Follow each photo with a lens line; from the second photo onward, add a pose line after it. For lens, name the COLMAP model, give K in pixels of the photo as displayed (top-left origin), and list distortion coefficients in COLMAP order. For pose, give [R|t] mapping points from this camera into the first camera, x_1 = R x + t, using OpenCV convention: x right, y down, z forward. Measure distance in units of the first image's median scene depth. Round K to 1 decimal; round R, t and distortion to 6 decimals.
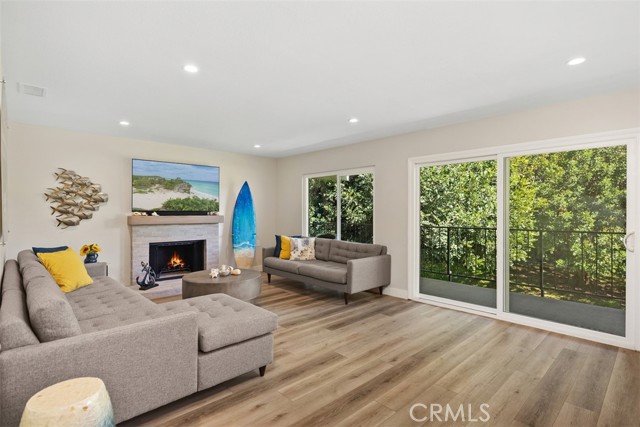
lens RADIAL K [[335.5, 0, 296.7], [0, 335.5, 214.2], [0, 0, 1]] dist [-0.000775, 0.001289]
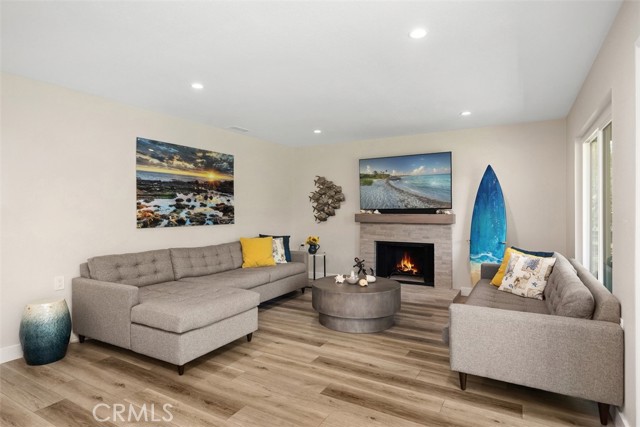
lens RADIAL K [[351.9, 0, 331.8], [0, 351.9, 202.6], [0, 0, 1]] dist [0.002580, 0.000967]
pose [[0.313148, -0.021504, -0.949461, 0.572366], [-0.007629, 0.999654, -0.025157, -0.001084], [0.949674, 0.015122, 0.312875, 0.605938]]
